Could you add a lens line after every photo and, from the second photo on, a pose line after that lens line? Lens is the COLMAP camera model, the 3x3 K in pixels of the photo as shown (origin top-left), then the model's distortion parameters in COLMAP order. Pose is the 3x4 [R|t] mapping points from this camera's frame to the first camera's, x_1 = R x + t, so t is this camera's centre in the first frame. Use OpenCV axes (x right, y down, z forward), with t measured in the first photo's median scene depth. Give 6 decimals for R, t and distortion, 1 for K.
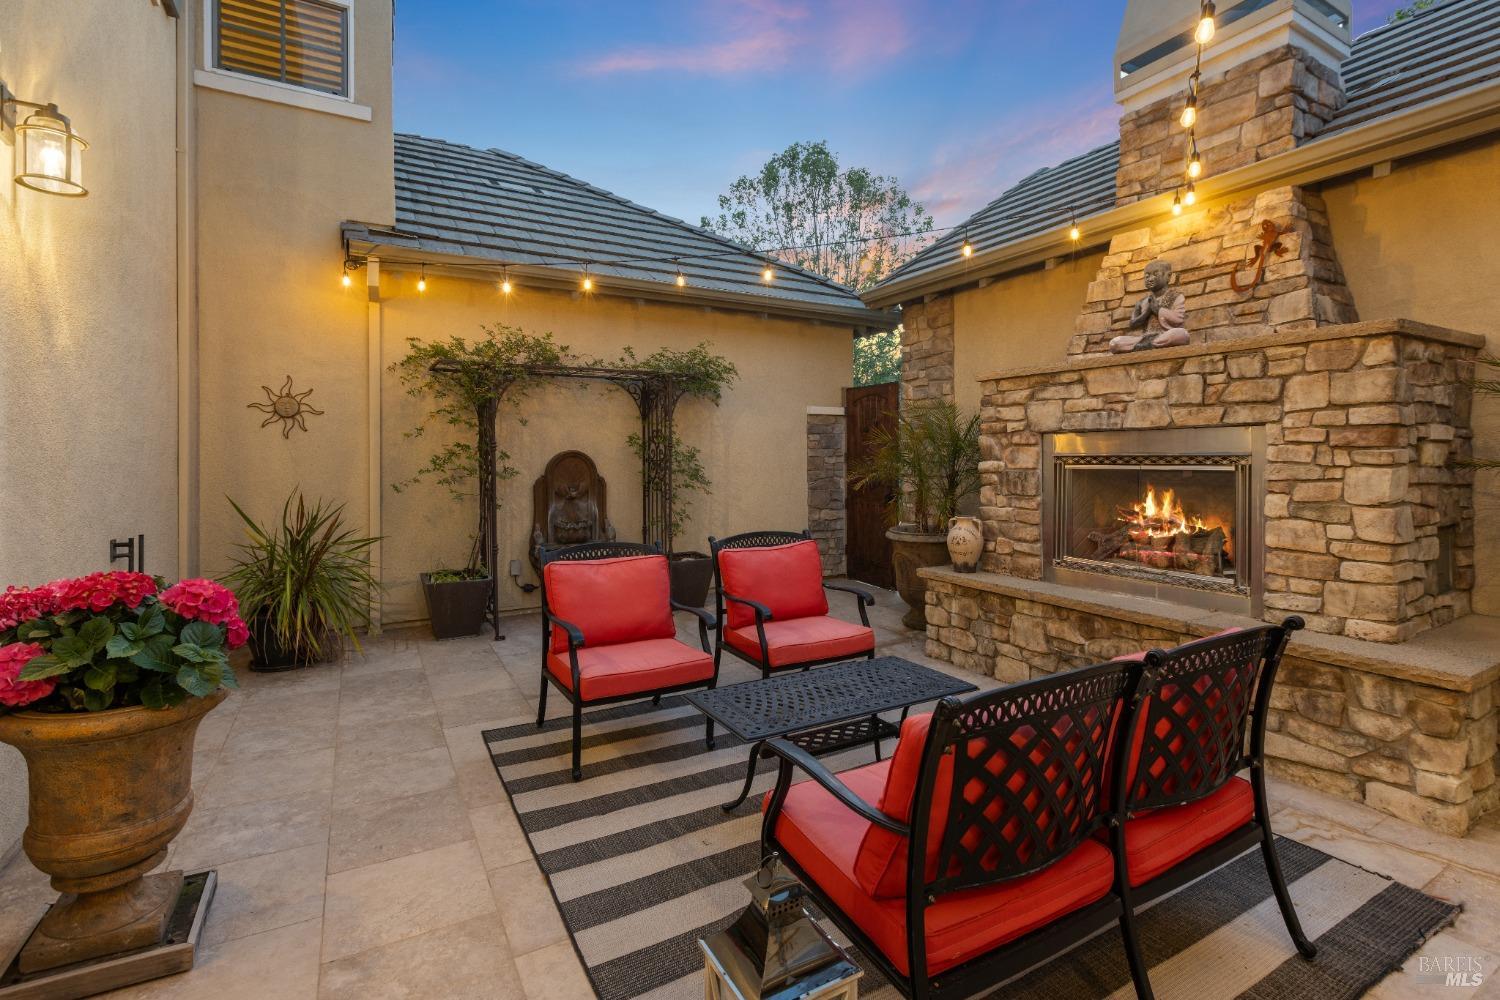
lens RADIAL K [[694.2, 0, 746.9], [0, 694.2, 453.7], [0, 0, 1]] dist [0.000662, 0.000052]
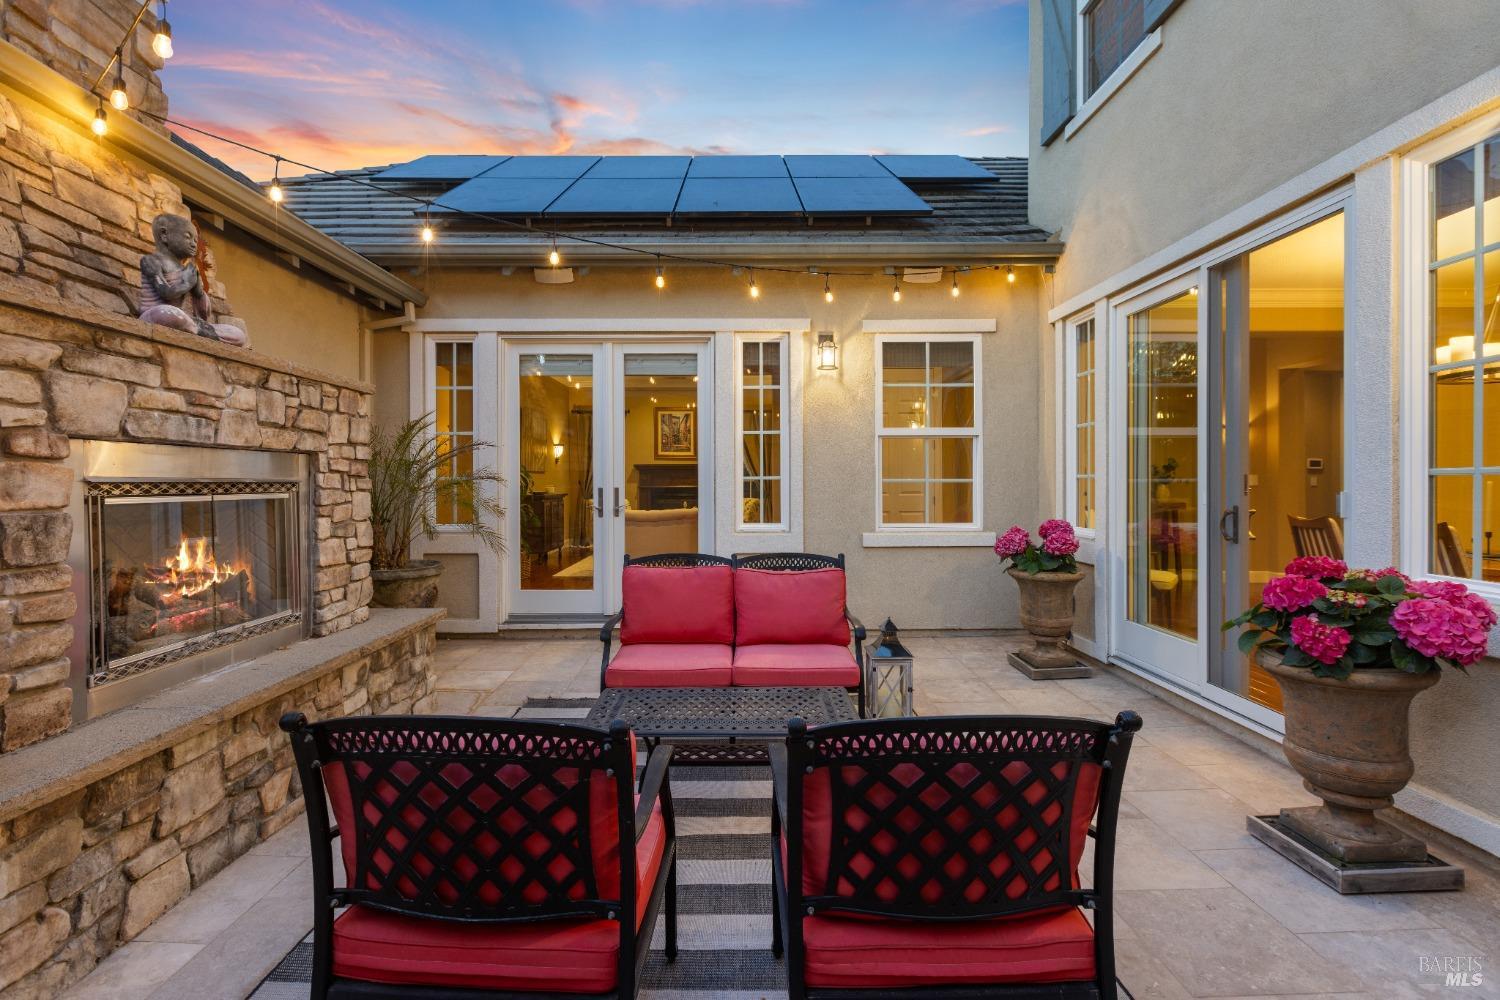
lens RADIAL K [[658.2, 0, 734.3], [0, 658.2, 496.7], [0, 0, 1]] dist [0.001283, 0.000040]
pose [[-0.871430, -0.004913, 0.490495, -0.283684], [0.003164, 0.999873, 0.015638, 0.009513], [-0.490510, 0.015179, -0.871303, 1.424092]]
